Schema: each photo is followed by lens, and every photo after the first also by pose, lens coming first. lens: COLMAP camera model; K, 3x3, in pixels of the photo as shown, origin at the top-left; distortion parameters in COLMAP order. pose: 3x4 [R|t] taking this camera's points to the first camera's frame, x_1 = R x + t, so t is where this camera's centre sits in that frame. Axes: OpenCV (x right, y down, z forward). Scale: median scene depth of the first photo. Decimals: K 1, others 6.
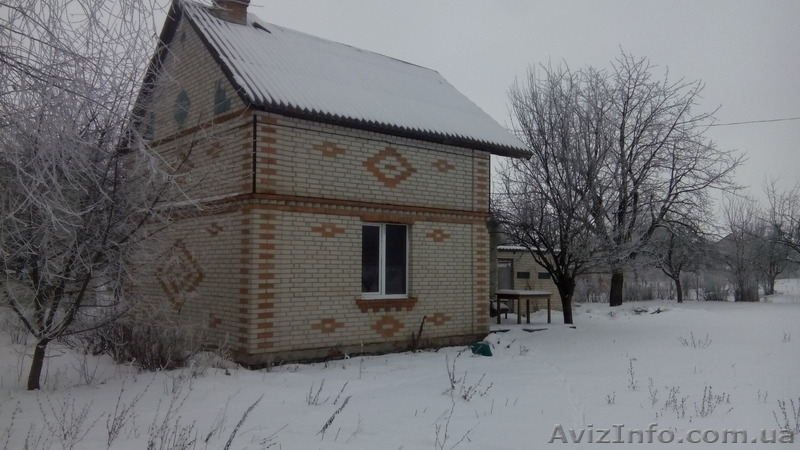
lens RADIAL K [[708.0, 0, 400.0], [0, 708.0, 225.0], [0, 0, 1]] dist [0.040619, -0.013382]
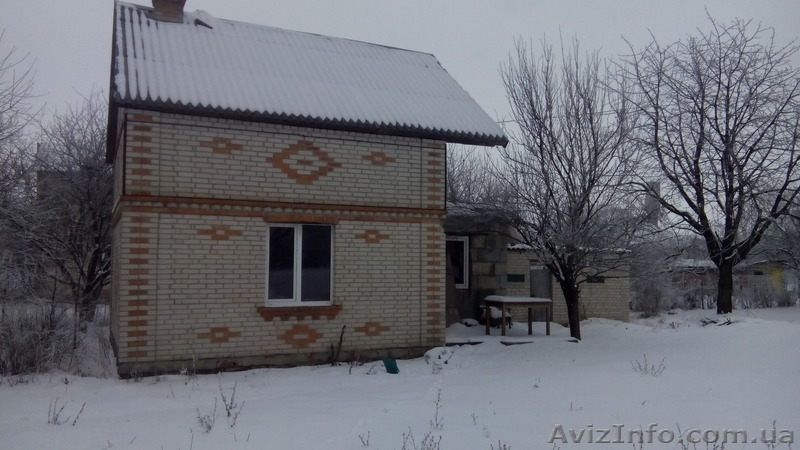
lens RADIAL K [[708.0, 0, 400.0], [0, 708.0, 225.0], [0, 0, 1]] dist [0.040619, -0.013382]
pose [[0.962219, -0.012922, -0.271970, 0.315293], [0.014671, 0.999883, 0.004398, -0.002684], [0.271882, -0.008222, 0.962296, 0.135789]]
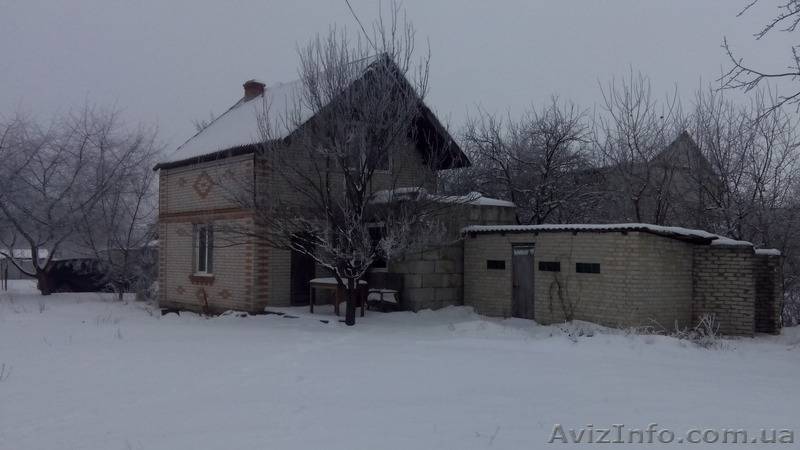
lens RADIAL K [[708.0, 0, 400.0], [0, 708.0, 225.0], [0, 0, 1]] dist [0.040619, -0.013382]
pose [[-0.018552, -0.042986, -0.998903, 1.264248], [0.060045, 0.997224, -0.044029, 0.077764], [0.998023, -0.060796, -0.015919, 1.265231]]
